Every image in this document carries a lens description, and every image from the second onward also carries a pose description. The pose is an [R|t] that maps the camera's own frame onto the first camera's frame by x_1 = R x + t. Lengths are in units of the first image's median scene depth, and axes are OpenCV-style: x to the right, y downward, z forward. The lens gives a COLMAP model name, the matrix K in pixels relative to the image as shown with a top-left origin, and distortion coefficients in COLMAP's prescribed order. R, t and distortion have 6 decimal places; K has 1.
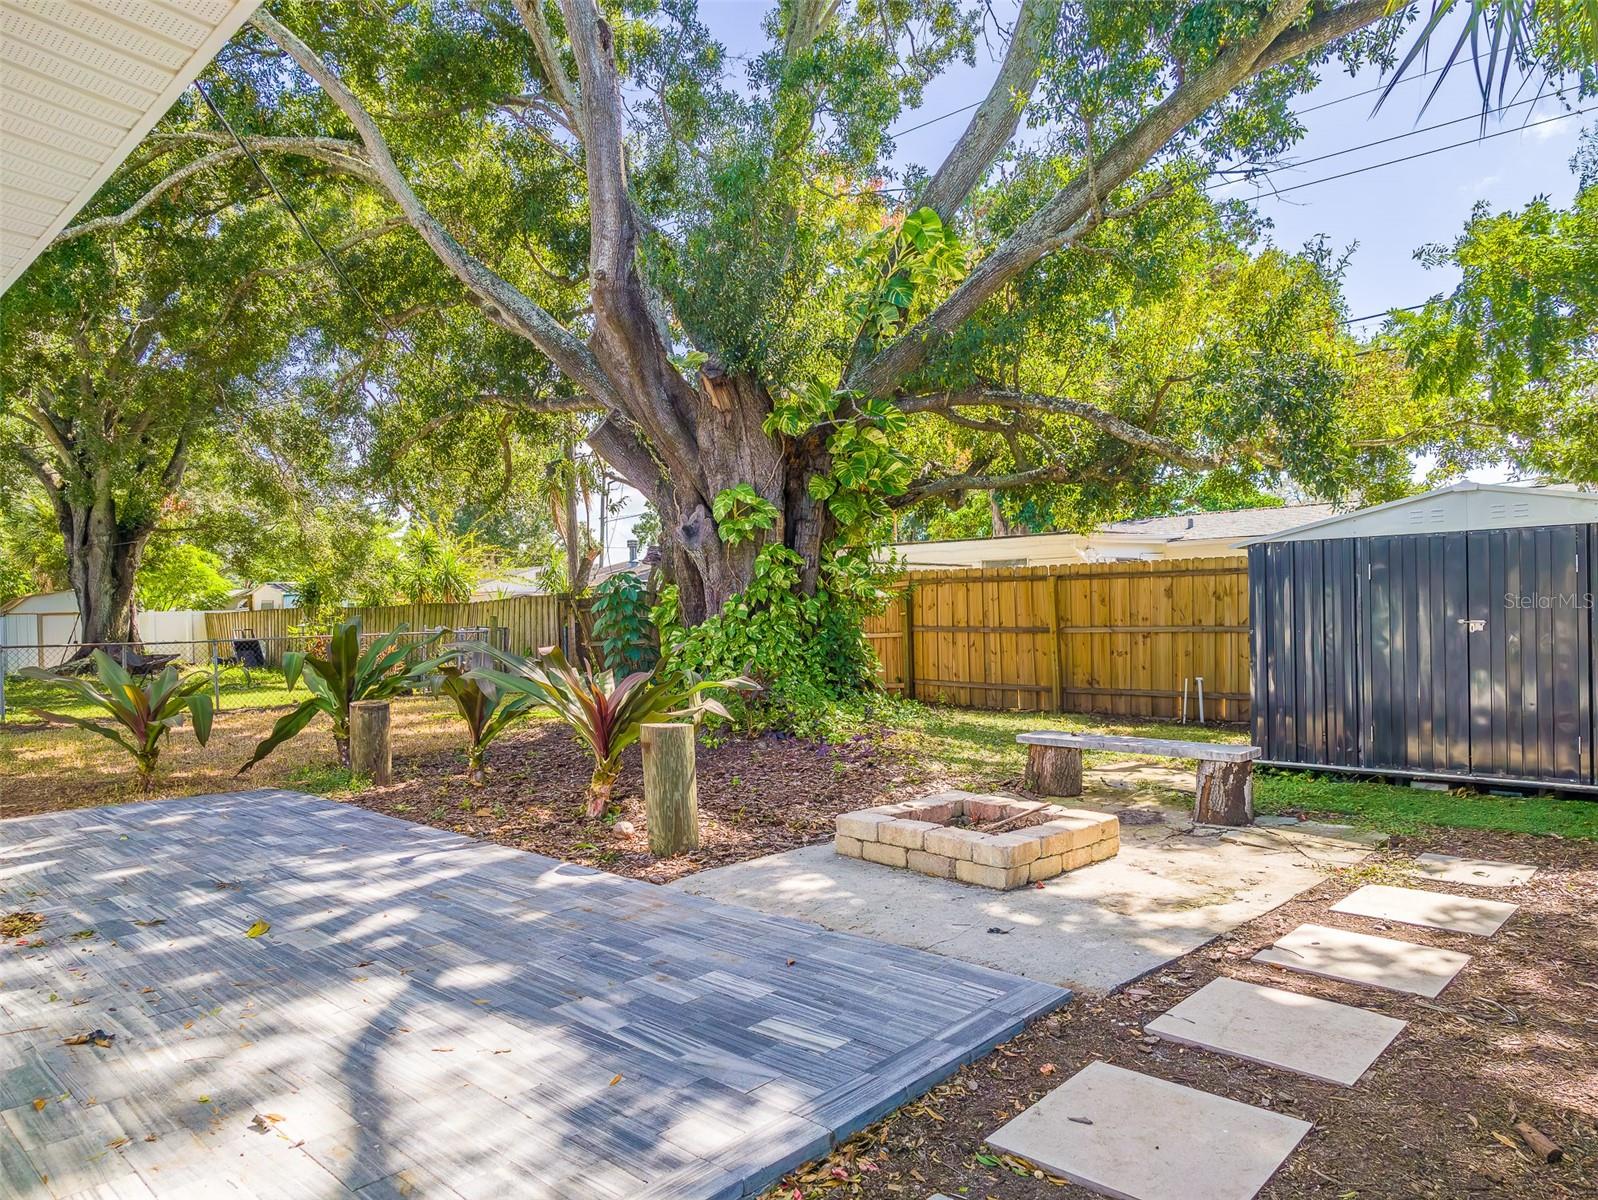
lens RADIAL K [[1057.4, 0, 777.2], [0, 1057.4, 598.5], [0, 0, 1]] dist [0.003069, -0.003783]
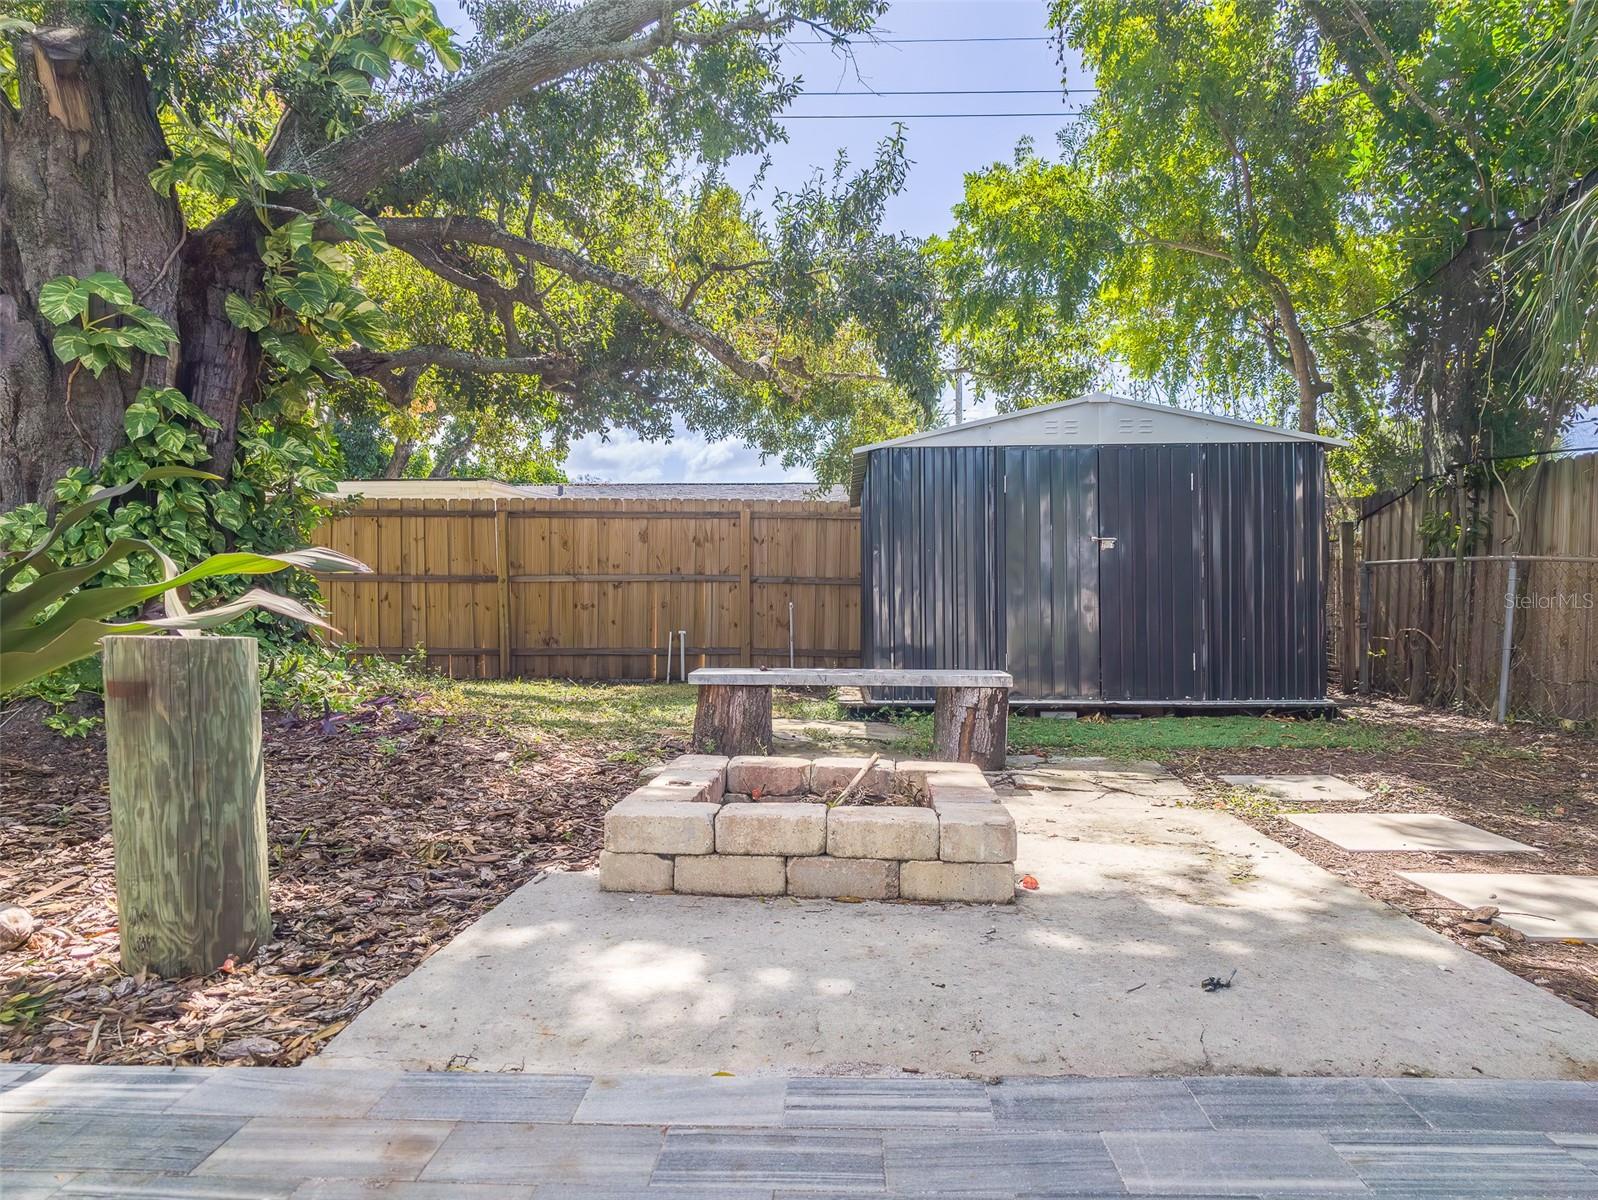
lens RADIAL K [[1017.6, 0, 799.0], [0, 1017.6, 600.0], [0, 0, 1]] dist [-0.000240, -0.016600]
pose [[0.743811, 0.021787, 0.668035, -0.196695], [-0.019051, 0.999754, -0.011393, 0.112649], [-0.668119, -0.004252, 0.744042, 0.602873]]
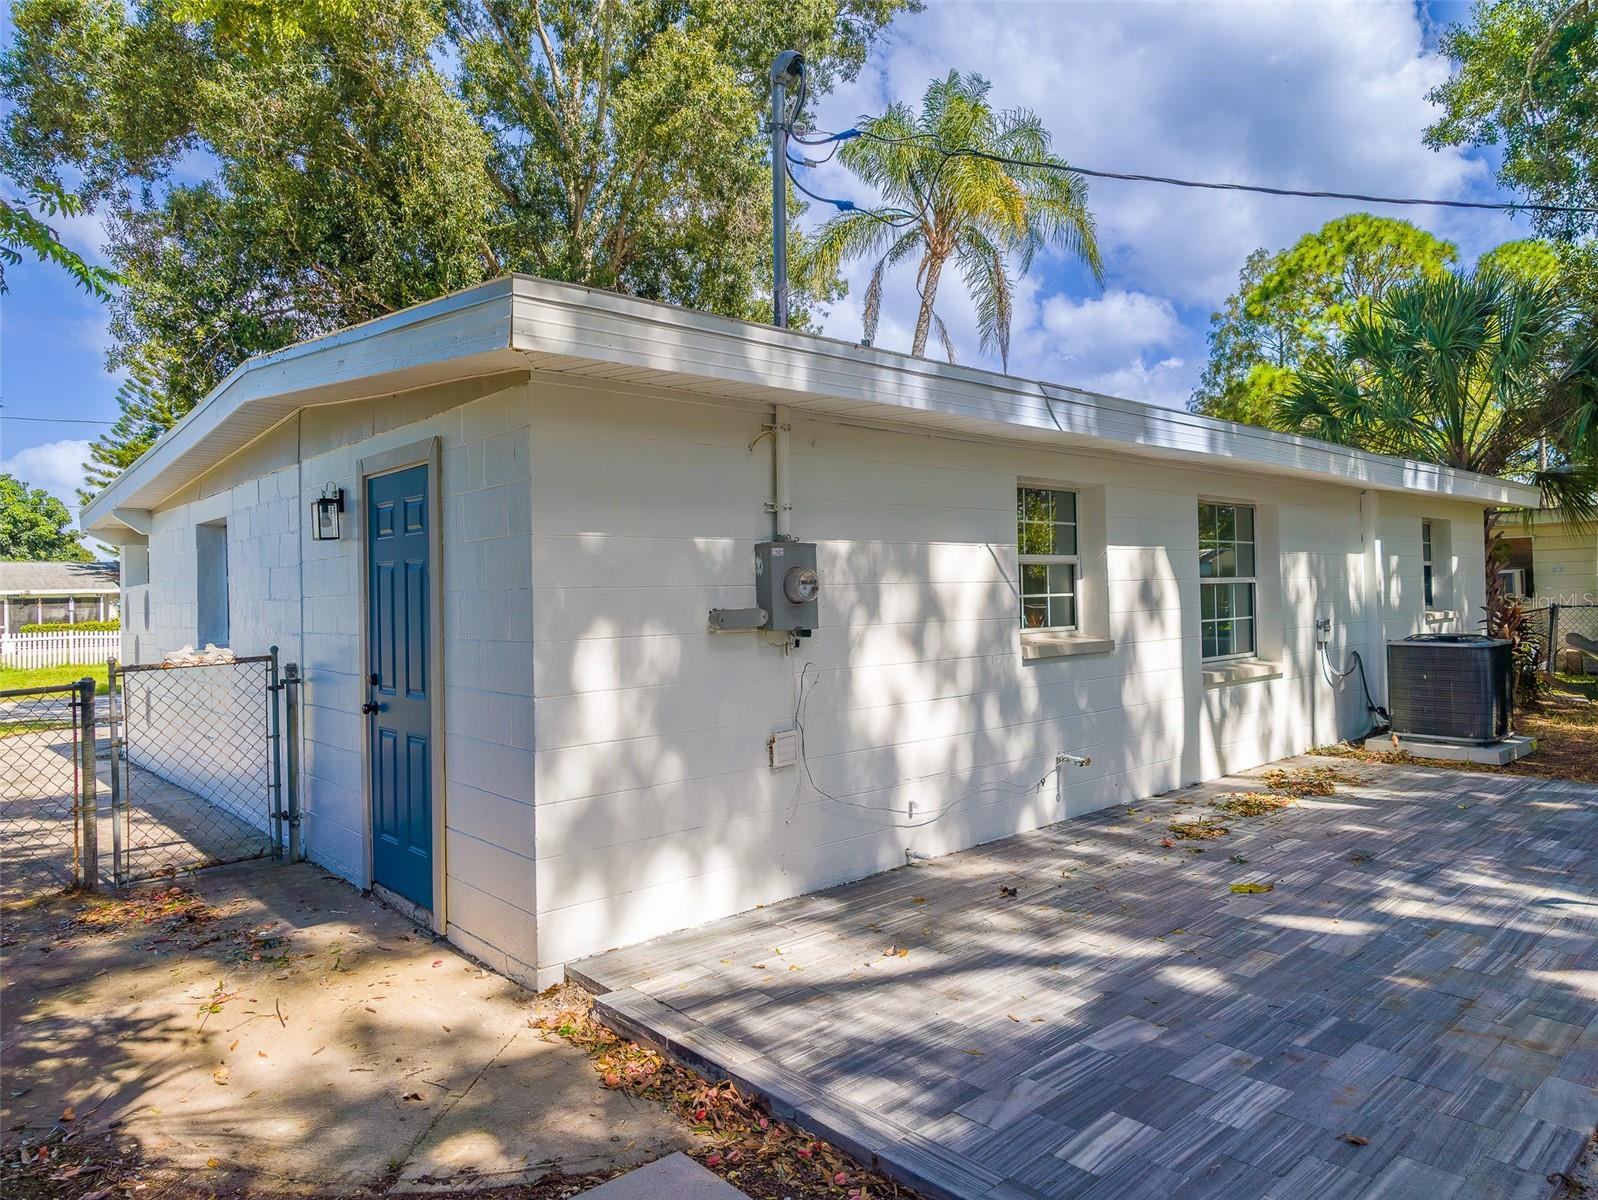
lens RADIAL K [[1017.6, 0, 799.0], [0, 1017.6, 600.0], [0, 0, 1]] dist [-0.000240, -0.016600]
pose [[-0.067239, 0.026761, -0.997378, 0.502023], [0.030916, 0.999216, 0.024726, -0.029734], [0.997258, -0.029172, -0.068014, 0.496651]]
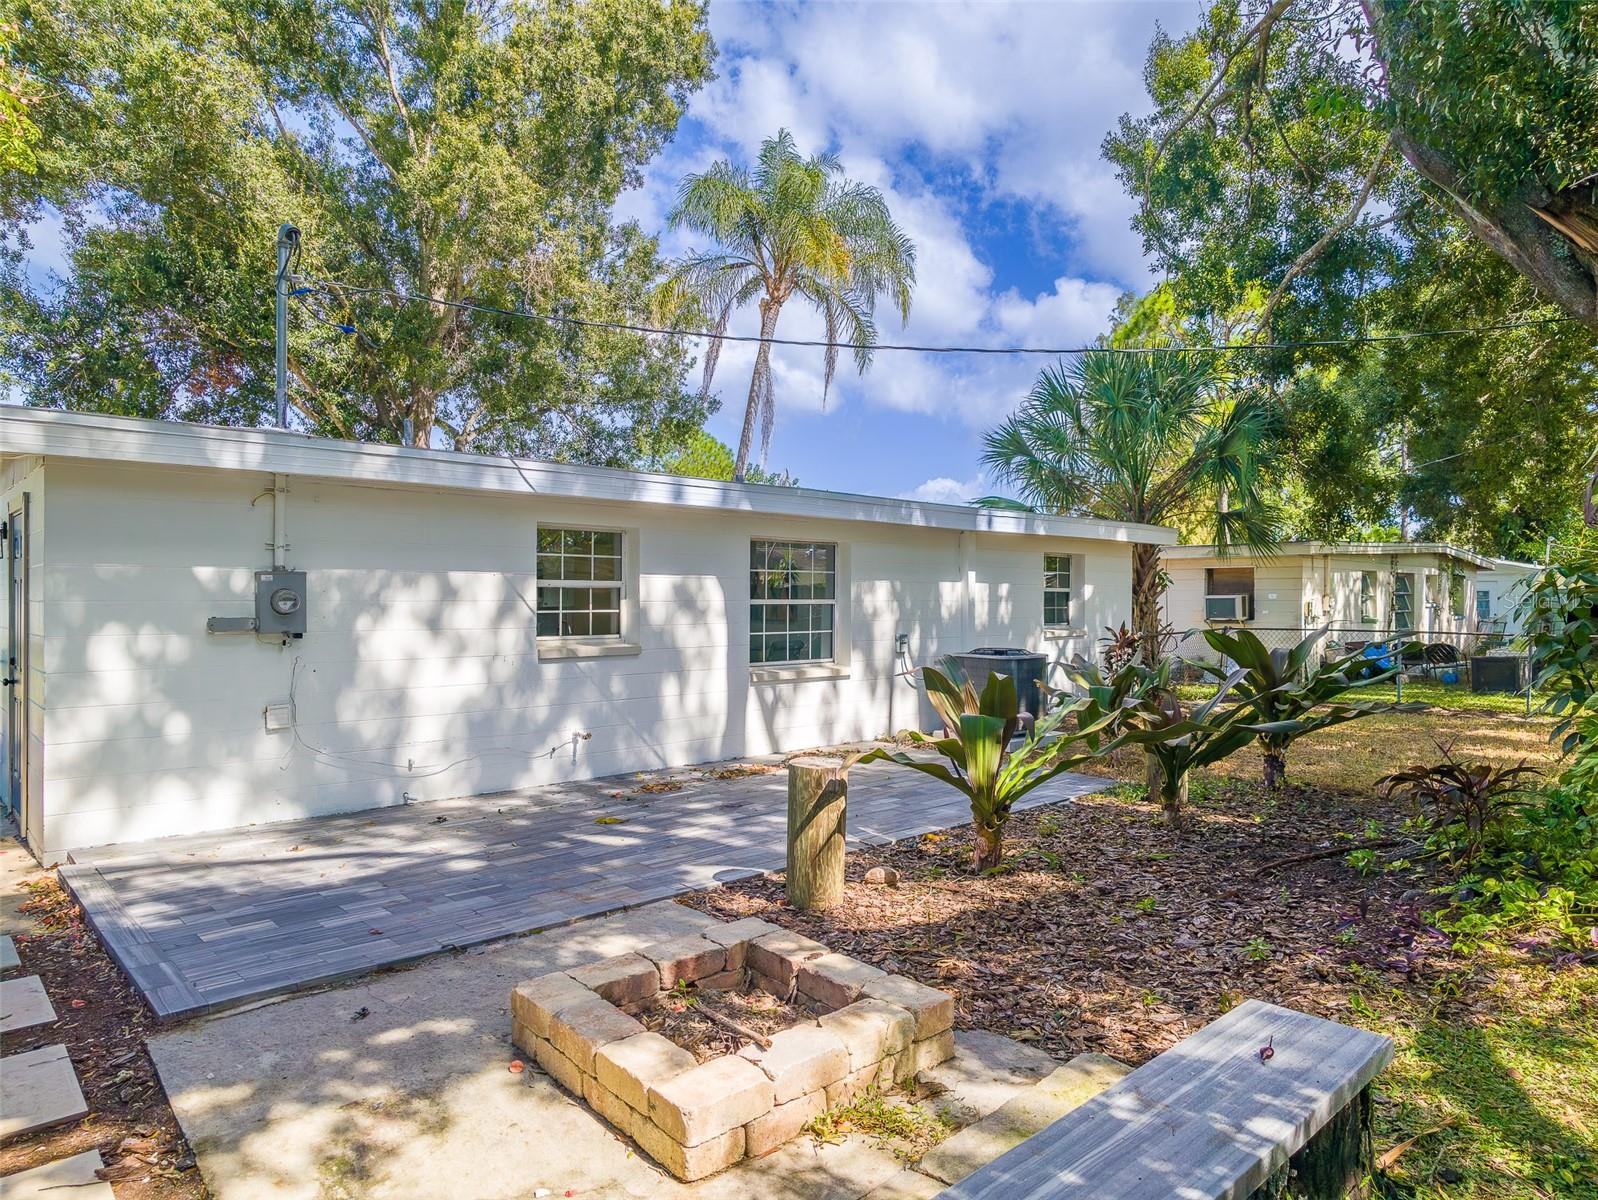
lens RADIAL K [[968.4, 0, 772.3], [0, 968.4, 627.7], [0, 0, 1]] dist [0.000324, -0.003123]
pose [[-0.055474, 0.049984, -0.997208, 0.784748], [0.005942, 0.998745, 0.049731, -0.043922], [0.998442, -0.003167, -0.055702, 1.095474]]
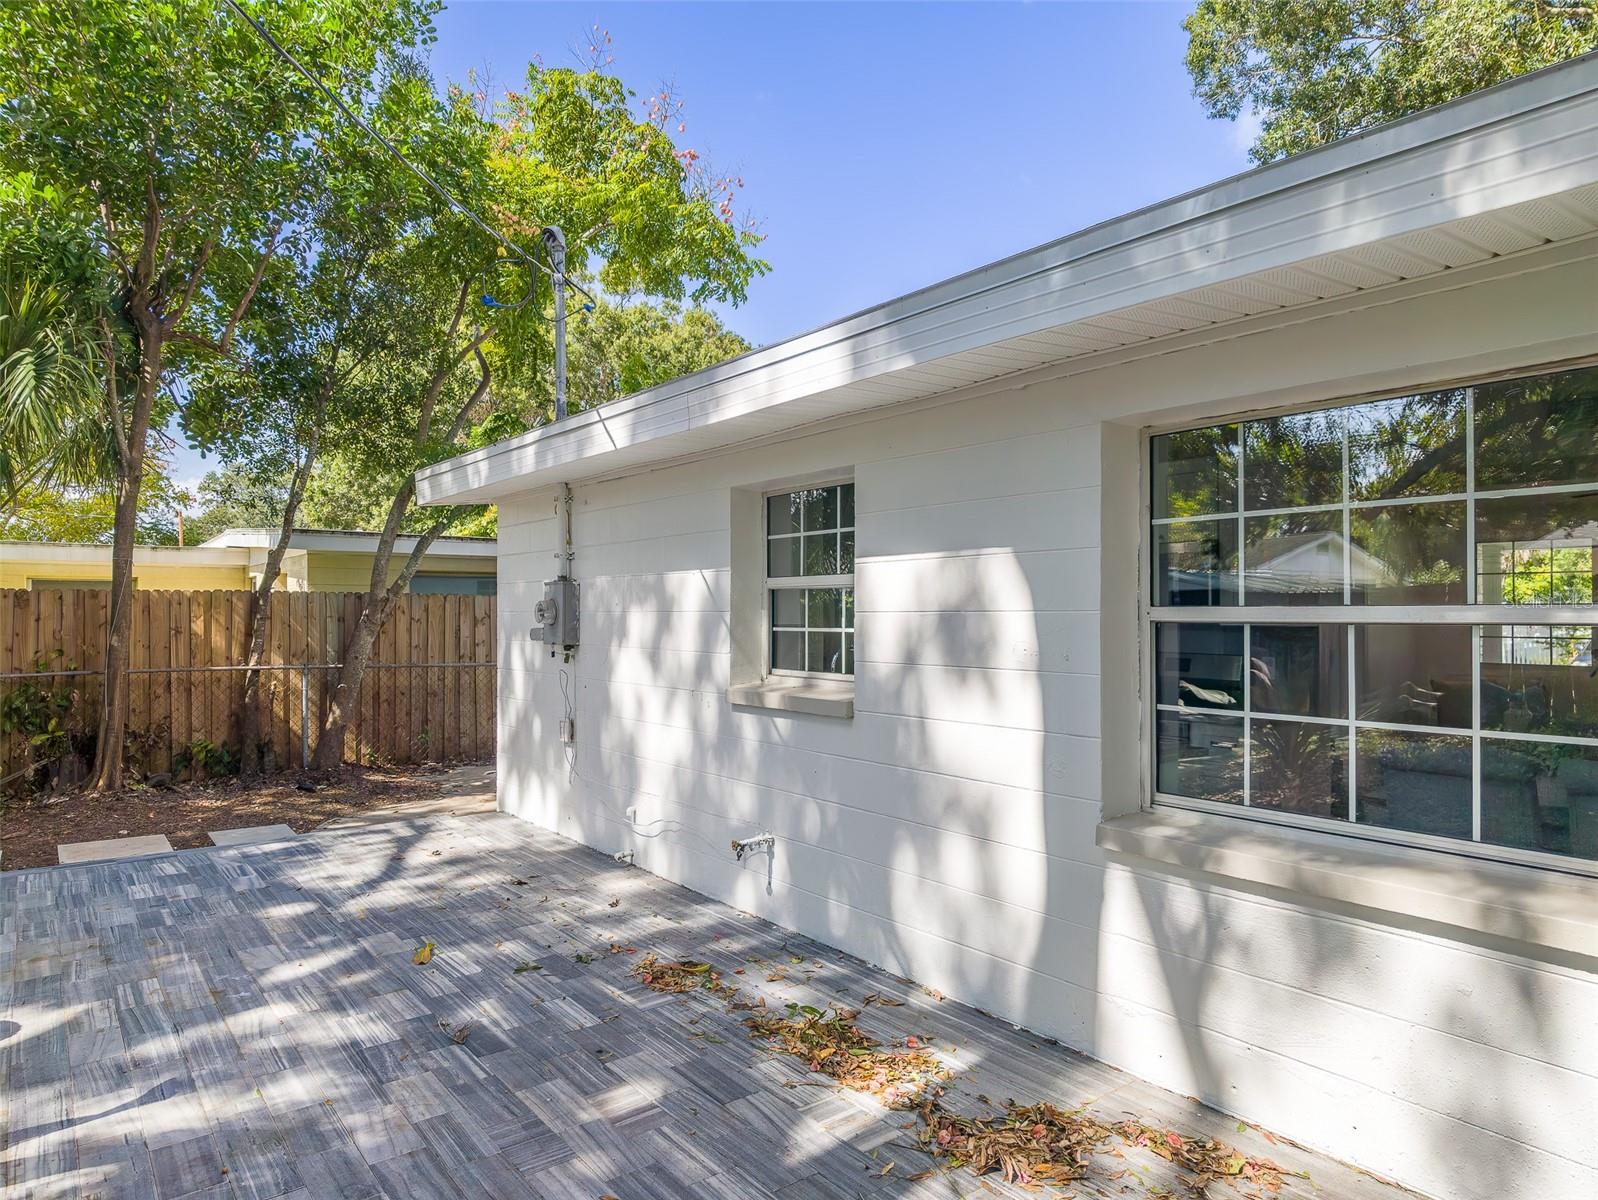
lens RADIAL K [[1008.6, 0, 795.7], [0, 1008.6, 600.2], [0, 0, 1]] dist [-0.006174, -0.003925]
pose [[-0.989766, 0.026034, 0.140307, -0.819664], [0.023764, 0.999559, -0.017827, -0.006574], [-0.140709, -0.014310, -0.989948, 1.586675]]
